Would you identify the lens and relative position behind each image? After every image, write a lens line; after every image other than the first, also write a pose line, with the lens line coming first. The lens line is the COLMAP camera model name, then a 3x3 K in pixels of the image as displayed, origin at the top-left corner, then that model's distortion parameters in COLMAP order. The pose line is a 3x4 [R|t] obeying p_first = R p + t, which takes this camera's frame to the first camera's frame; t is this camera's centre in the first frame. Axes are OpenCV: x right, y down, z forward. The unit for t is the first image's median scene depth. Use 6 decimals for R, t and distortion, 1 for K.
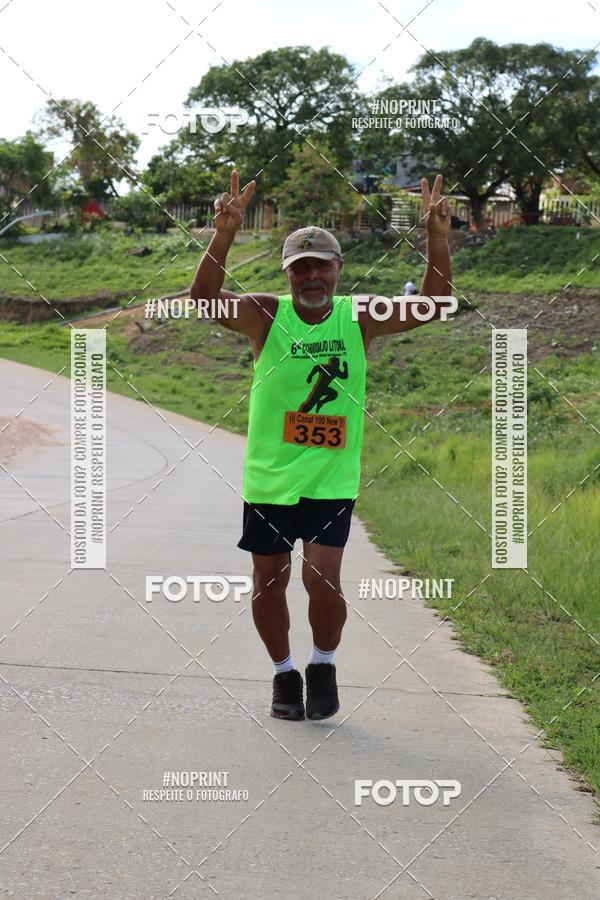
lens RADIAL K [[2159.5, 0, 298.0], [0, 2159.5, 450.8], [0, 0, 1]] dist [0.052322, -0.196314]
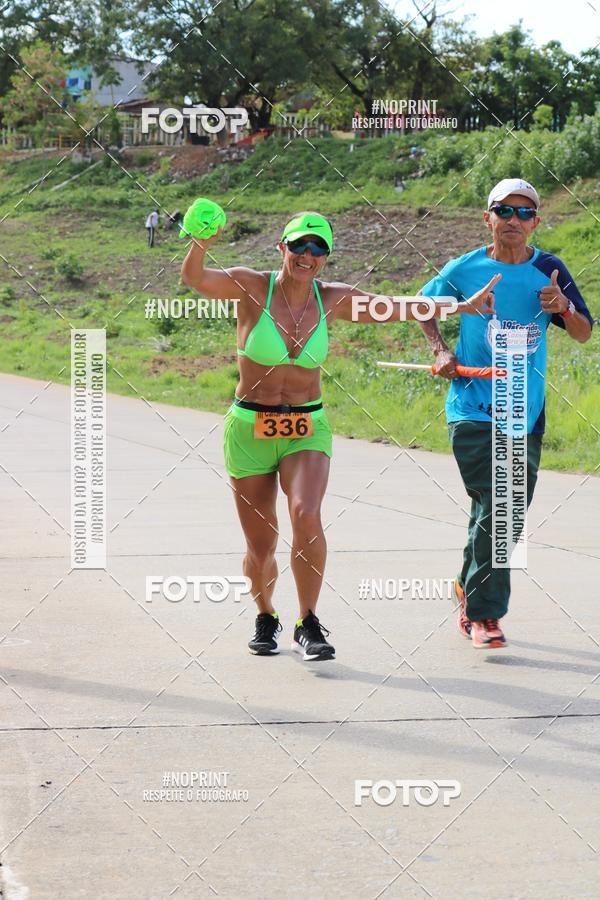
lens RADIAL K [[2167.1, 0, 297.2], [0, 2167.1, 450.3], [0, 0, 1]] dist [0.009675, 0.430159]
pose [[0.982458, -0.044565, 0.181082, -0.058437], [0.039751, 0.998755, 0.030133, -0.003476], [-0.182199, -0.022406, 0.983006, 0.130327]]
